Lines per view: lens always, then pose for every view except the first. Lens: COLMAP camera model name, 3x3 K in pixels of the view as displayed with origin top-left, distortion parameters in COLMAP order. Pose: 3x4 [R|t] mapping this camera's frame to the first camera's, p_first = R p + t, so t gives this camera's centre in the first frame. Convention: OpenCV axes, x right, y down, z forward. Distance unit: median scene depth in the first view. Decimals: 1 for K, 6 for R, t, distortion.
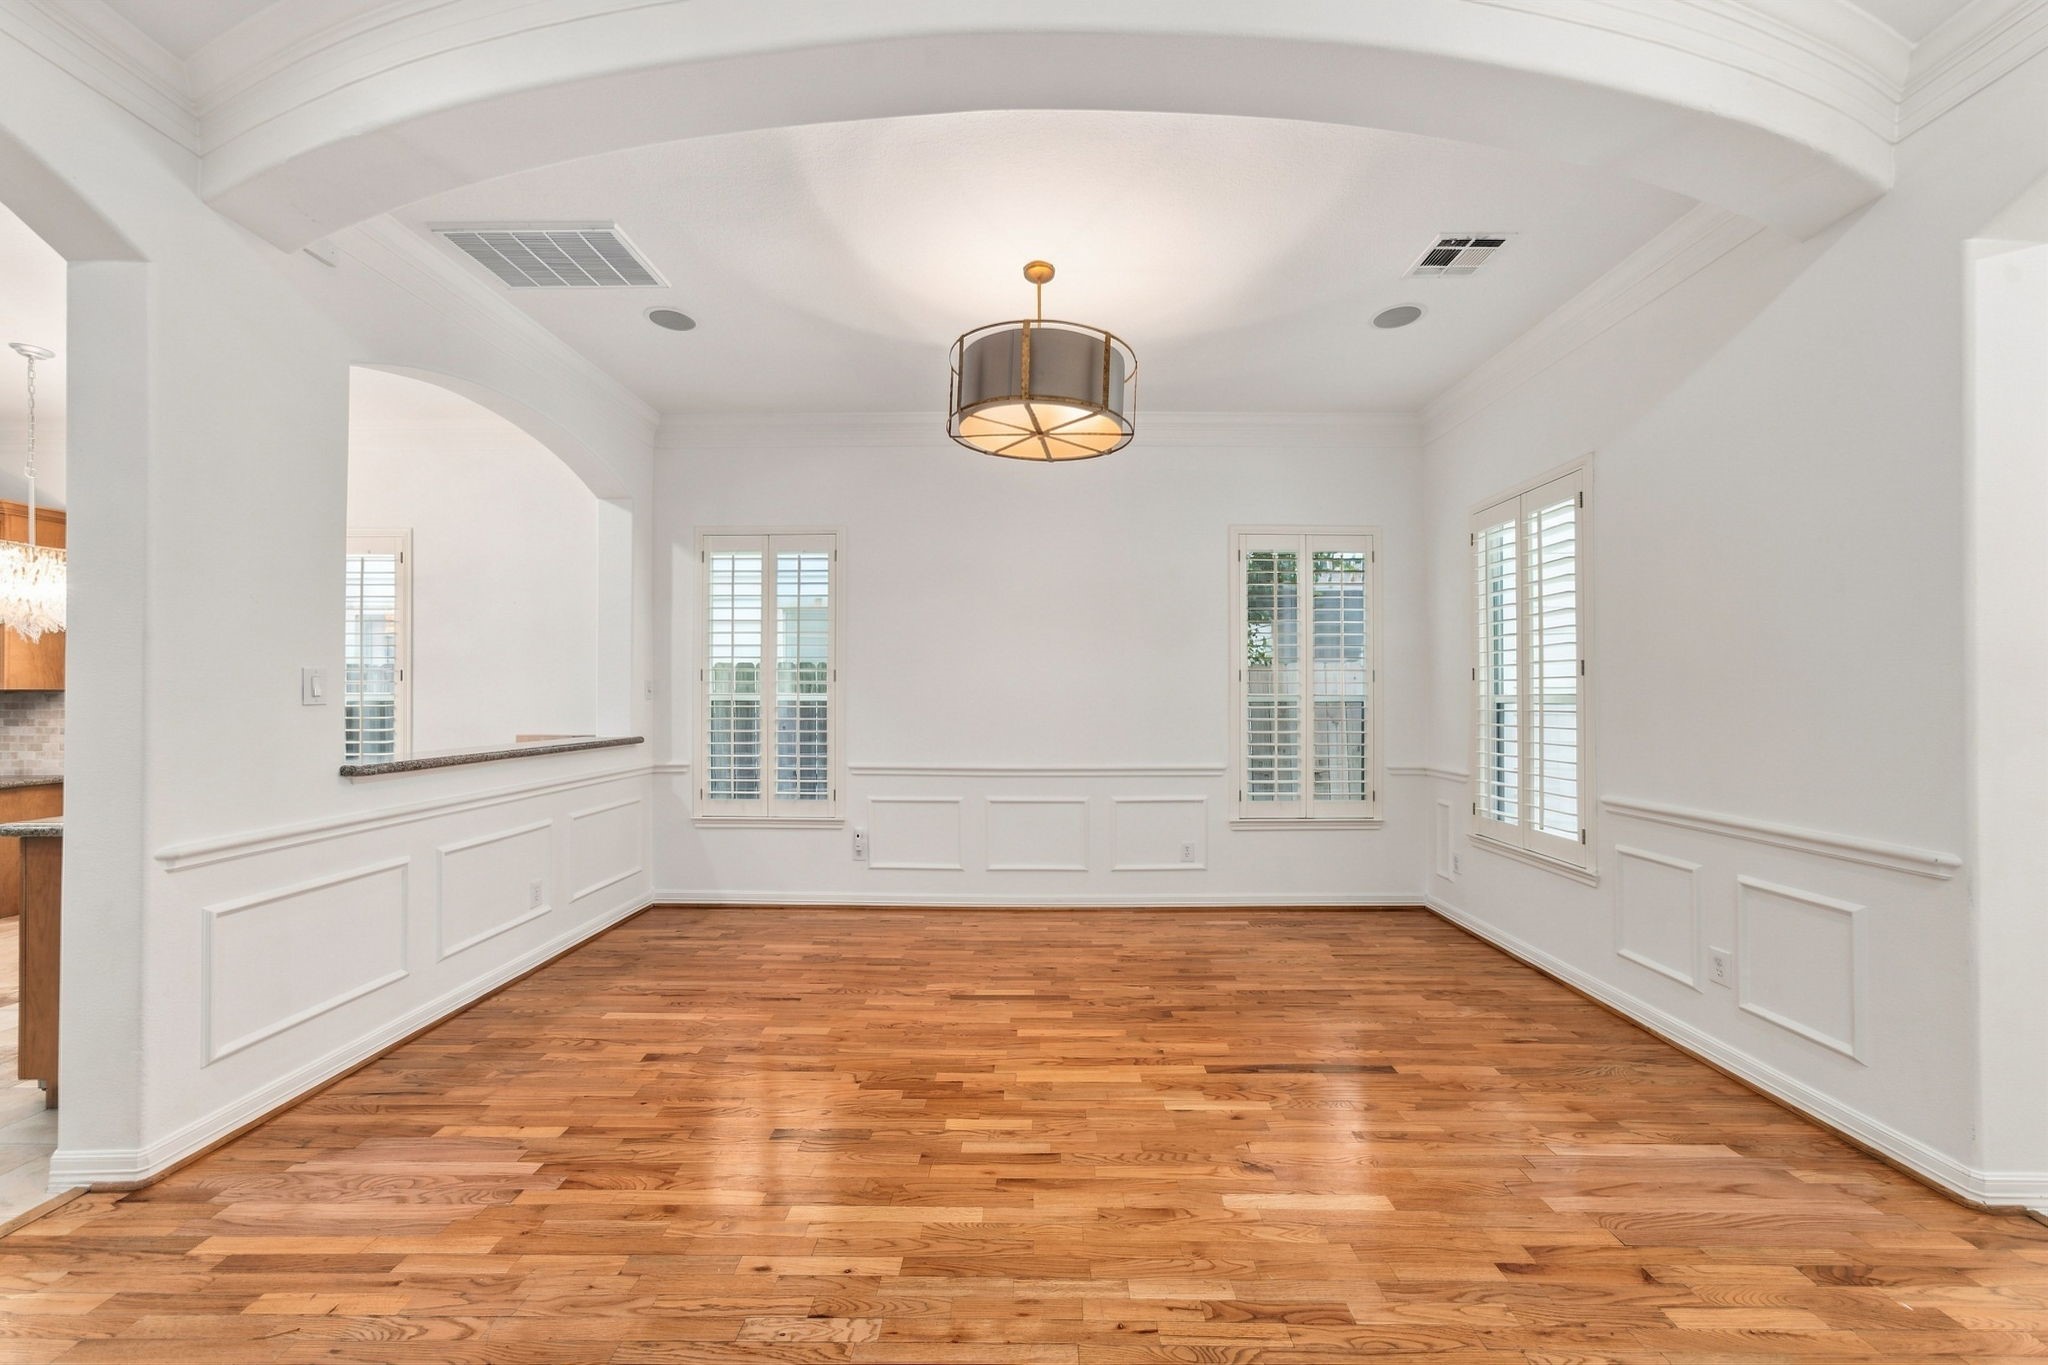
lens RADIAL K [[706.2, 0, 1029.4], [0, 706.2, 687.2], [0, 0, 1]] dist [0.000340, 0.000245]
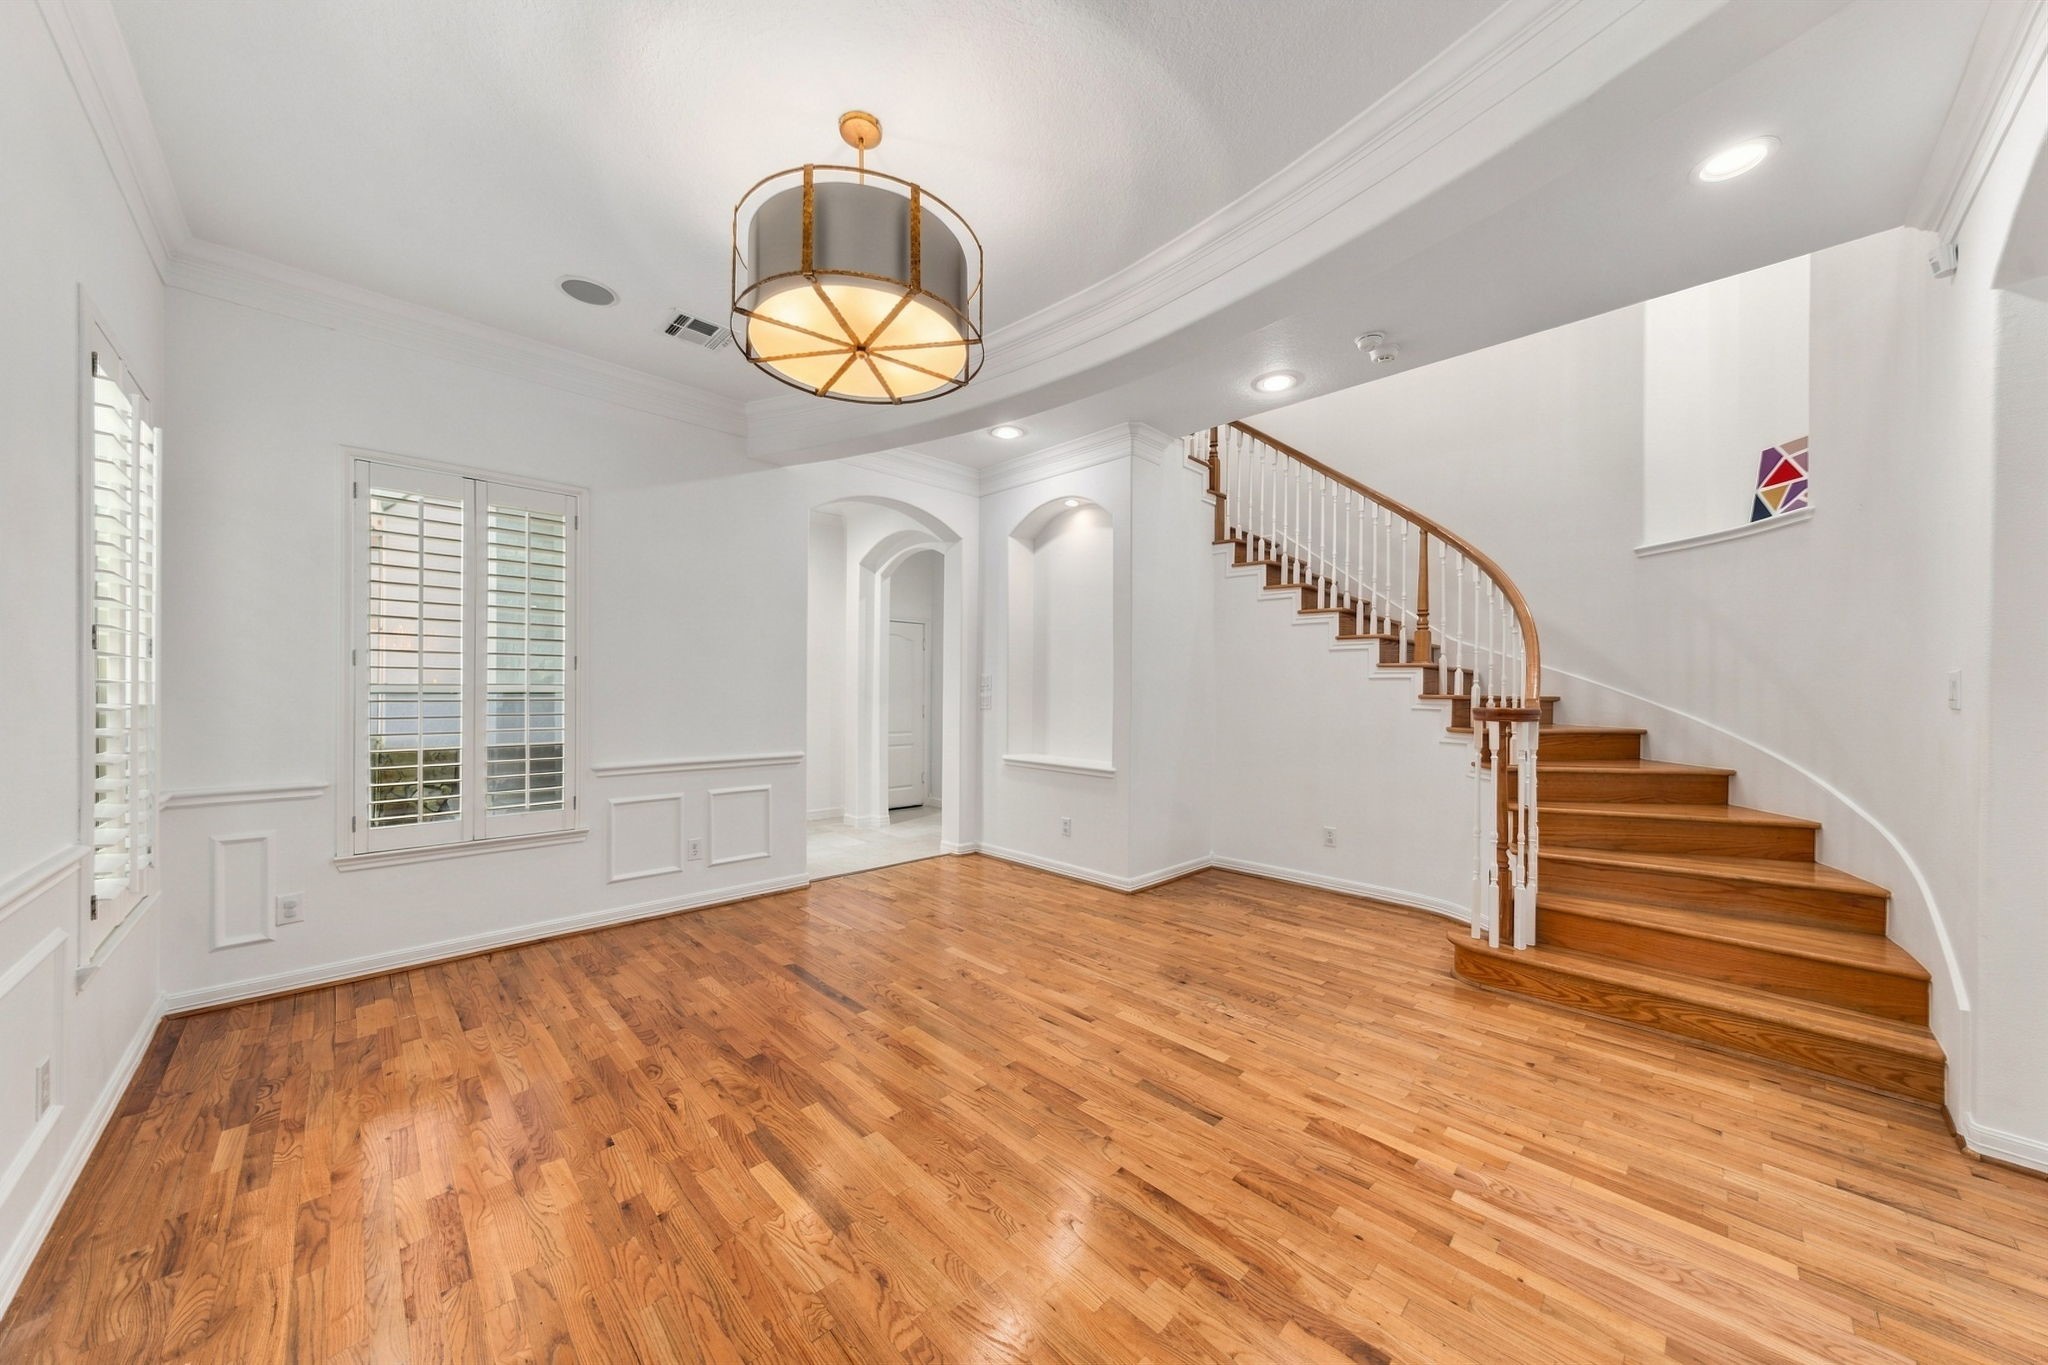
lens RADIAL K [[700.6, 0, 1031.5], [0, 700.6, 687.0], [0, 0, 1]] dist [-0.008995, 0.002493]
pose [[-0.693061, -0.002724, 0.720874, -0.704115], [-0.014065, 0.999854, -0.009745, 0.019189], [-0.720742, -0.016893, -0.692997, 1.484292]]
